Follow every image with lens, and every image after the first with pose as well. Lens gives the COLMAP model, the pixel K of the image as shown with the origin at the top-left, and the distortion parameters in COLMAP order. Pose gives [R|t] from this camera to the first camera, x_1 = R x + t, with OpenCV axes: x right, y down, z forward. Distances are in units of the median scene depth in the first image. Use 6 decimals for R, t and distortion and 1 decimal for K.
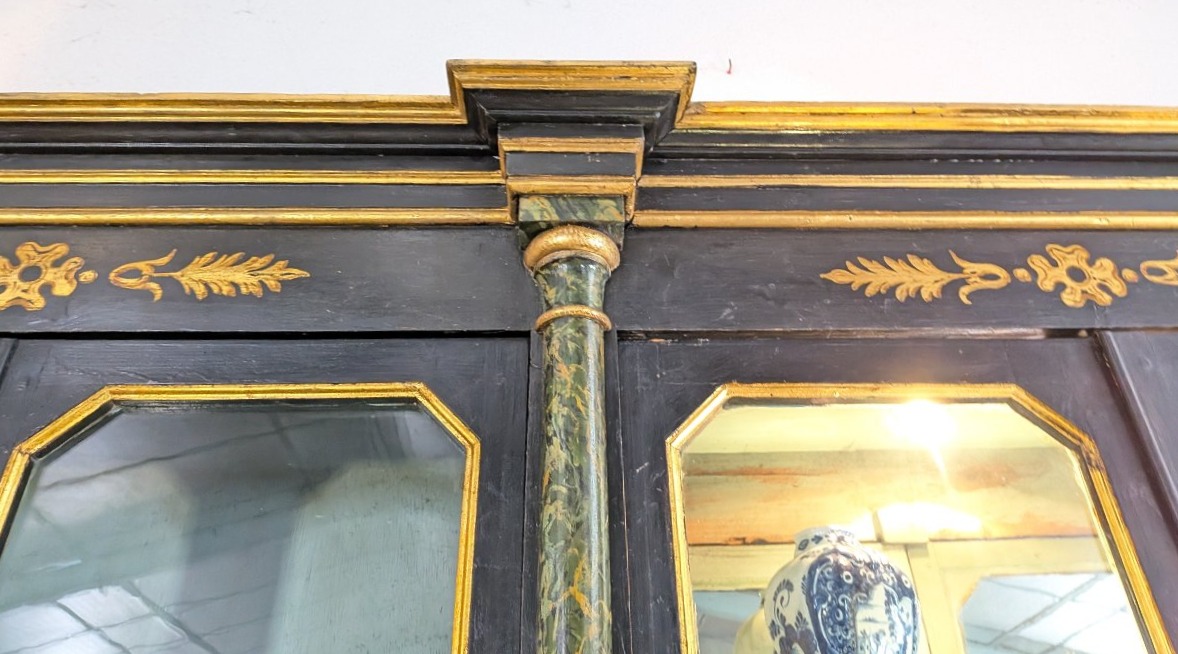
lens RADIAL K [[869.9, 0, 607.2], [0, 869.9, 243.8], [0, 0, 1]] dist [0.009844, -0.025735]
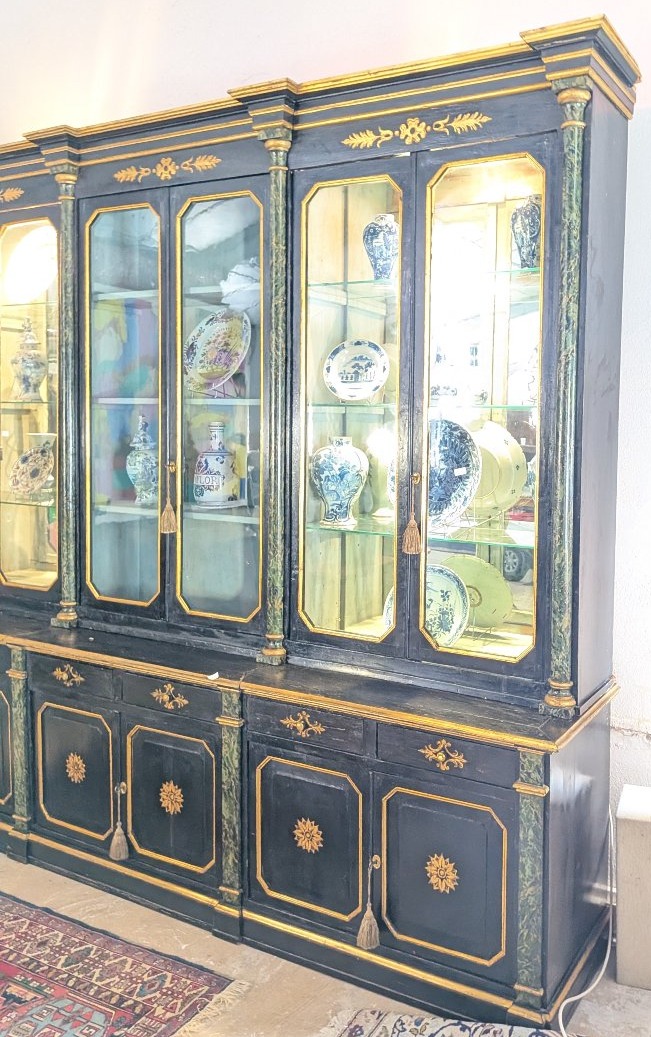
lens RADIAL K [[851.6, 0, 452.7], [0, 851.6, 468.6], [0, 0, 1]] dist [0.073925, -0.116836]
pose [[0.864476, 0.079820, -0.496297, 2.344176], [0.260845, 0.772750, 0.578635, -0.785354], [0.429699, -0.629672, 0.647203, -1.691347]]
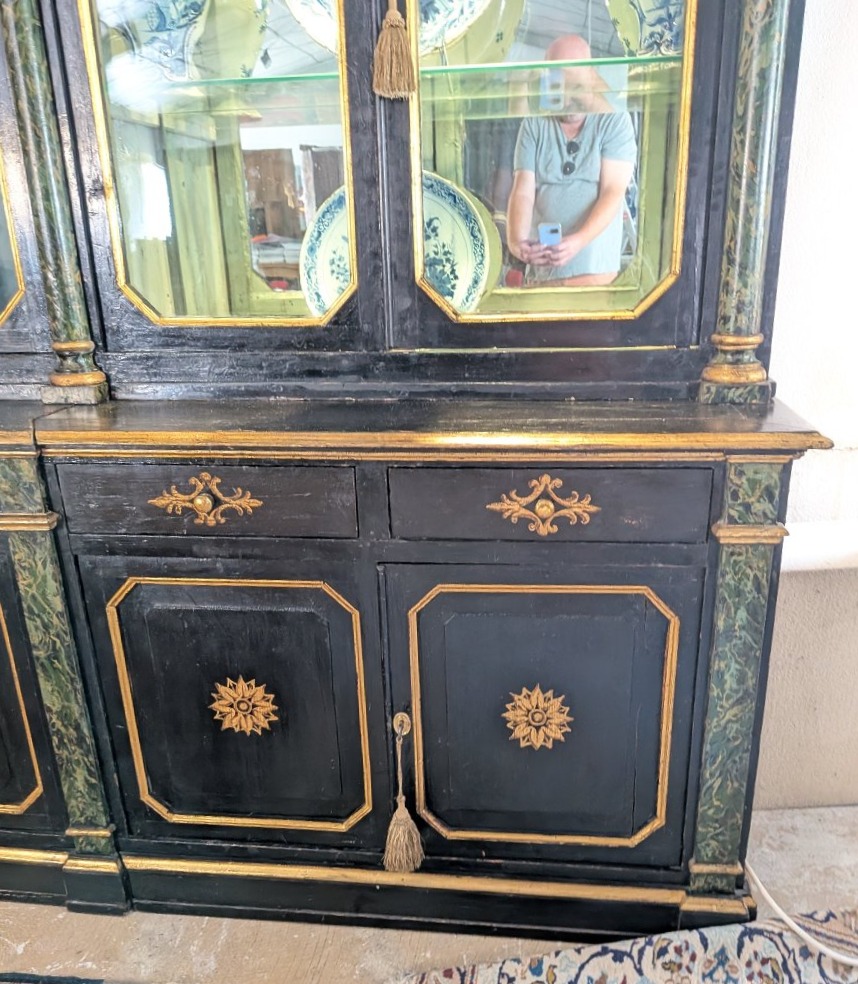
lens RADIAL K [[883.8, 0, 426.4], [0, 883.8, 560.3], [0, 0, 1]] dist [0.057923, -0.105563]
pose [[0.983695, 0.072900, -0.164405, 1.011538], [0.100217, 0.536868, 0.837693, 0.431204], [0.149332, -0.840511, 0.520808, -1.309686]]
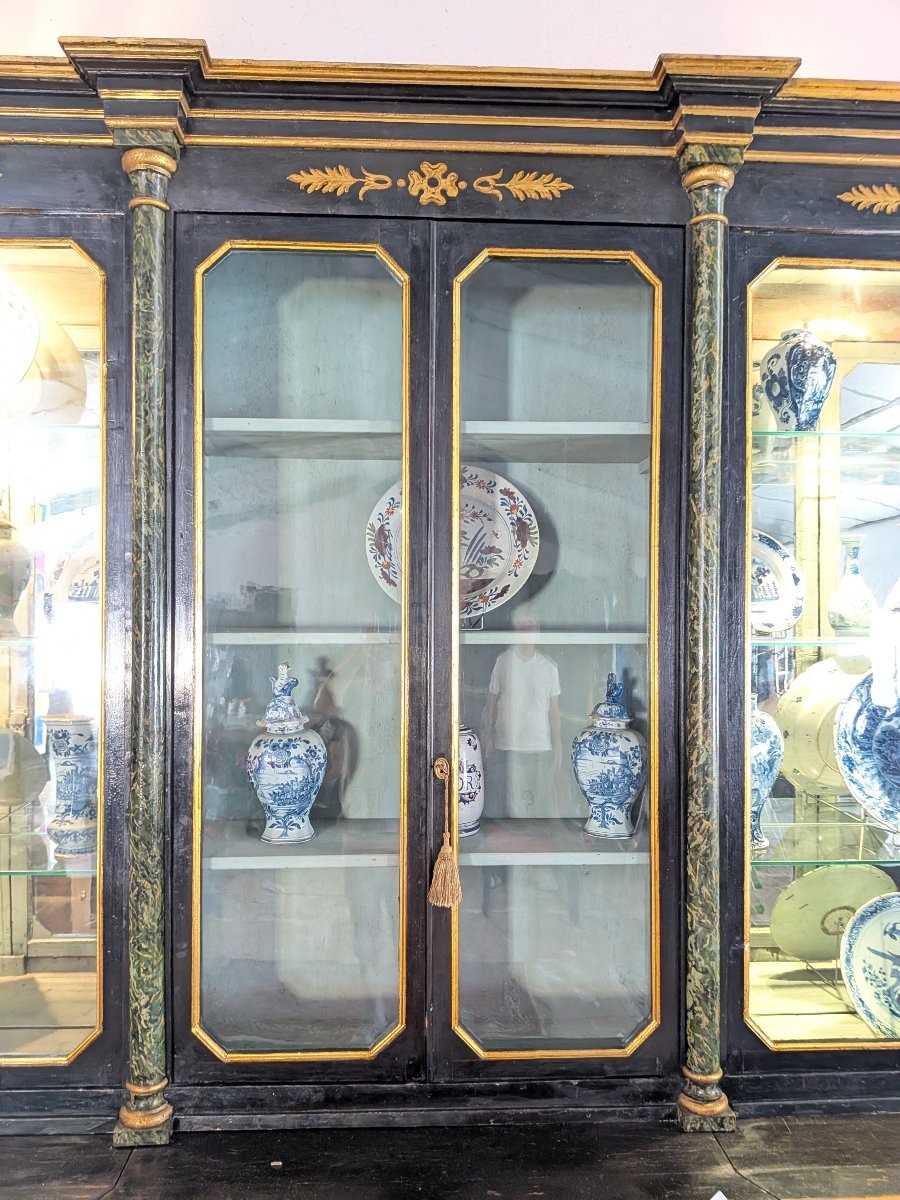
lens RADIAL K [[840.4, 0, 461.5], [0, 840.4, 615.7], [0, 0, 1]] dist [-0.020568, 0.010970]
pose [[0.999199, 0.039894, -0.003159, -0.540145], [-0.029837, 0.795243, 0.605557, -0.320066], [0.026670, -0.604977, 0.795796, -1.038307]]
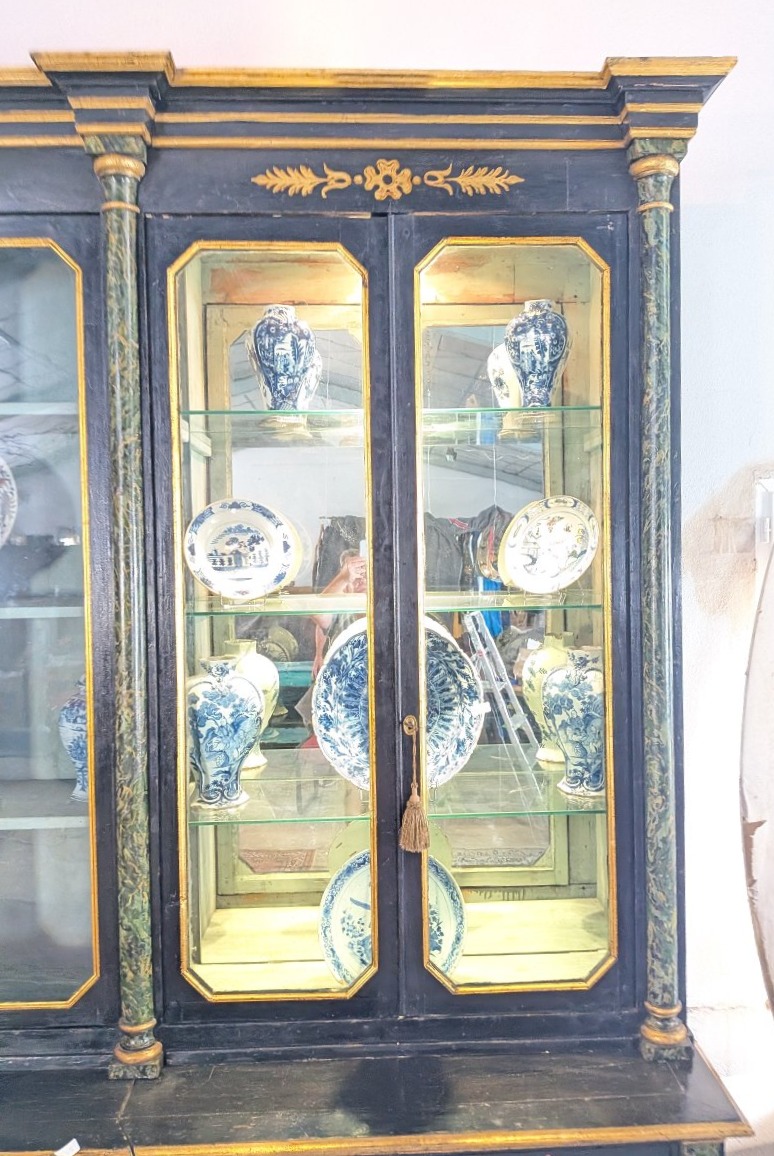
lens RADIAL K [[847.8, 0, 398.4], [0, 847.8, 567.1], [0, 0, 1]] dist [0.030360, -0.045507]
pose [[0.999659, 0.022811, -0.012743, 0.635410], [-0.009894, 0.781866, 0.623368, -0.488393], [0.024183, -0.623029, 0.781825, -1.040789]]
